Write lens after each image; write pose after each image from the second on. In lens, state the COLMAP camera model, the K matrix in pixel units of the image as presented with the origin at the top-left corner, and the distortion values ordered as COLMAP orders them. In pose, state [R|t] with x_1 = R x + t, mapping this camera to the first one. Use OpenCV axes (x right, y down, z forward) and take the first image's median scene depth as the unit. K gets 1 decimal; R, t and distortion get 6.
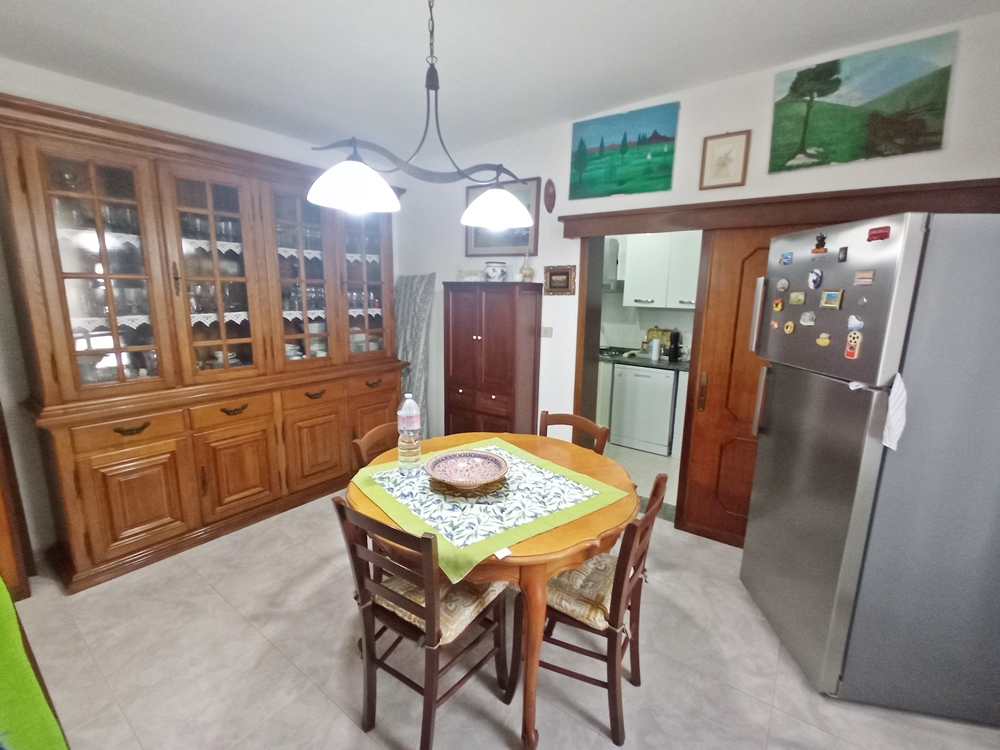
lens RADIAL K [[445.4, 0, 503.5], [0, 445.4, 376.5], [0, 0, 1]] dist [-0.007634, 0.000113]
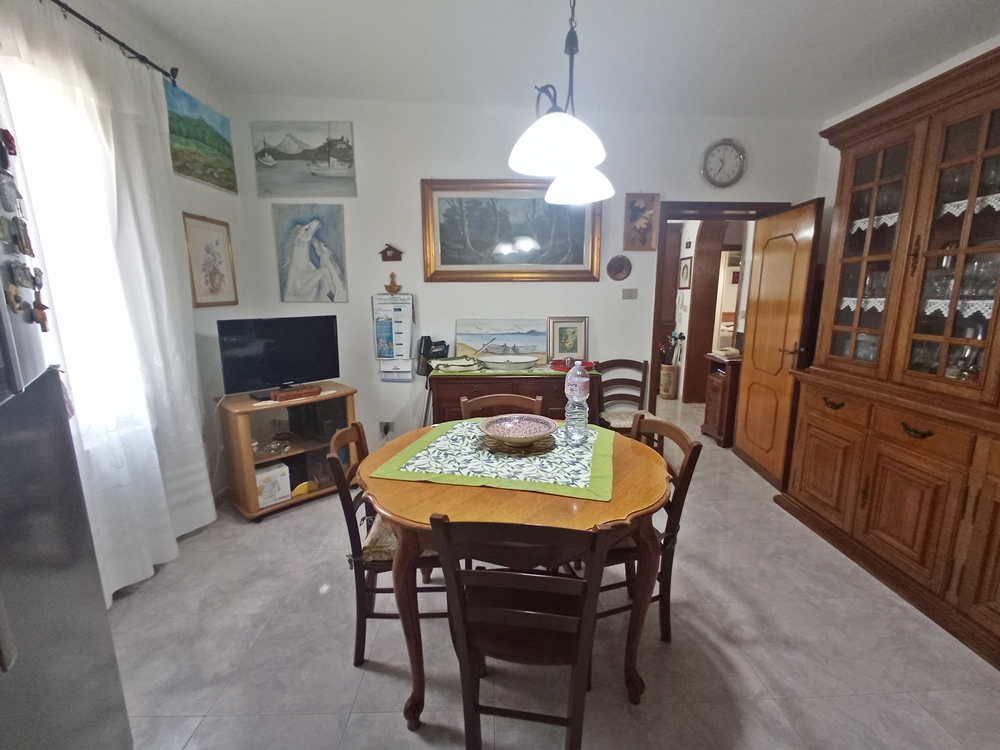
lens RADIAL K [[445.4, 0, 502.9], [0, 445.4, 377.0], [0, 0, 1]] dist [-0.007634, 0.000113]
pose [[-0.798164, 0.100909, -0.593929, 0.407840], [-0.121378, 0.938719, 0.322605, -0.179855], [0.590086, 0.329582, -0.737003, 1.231150]]
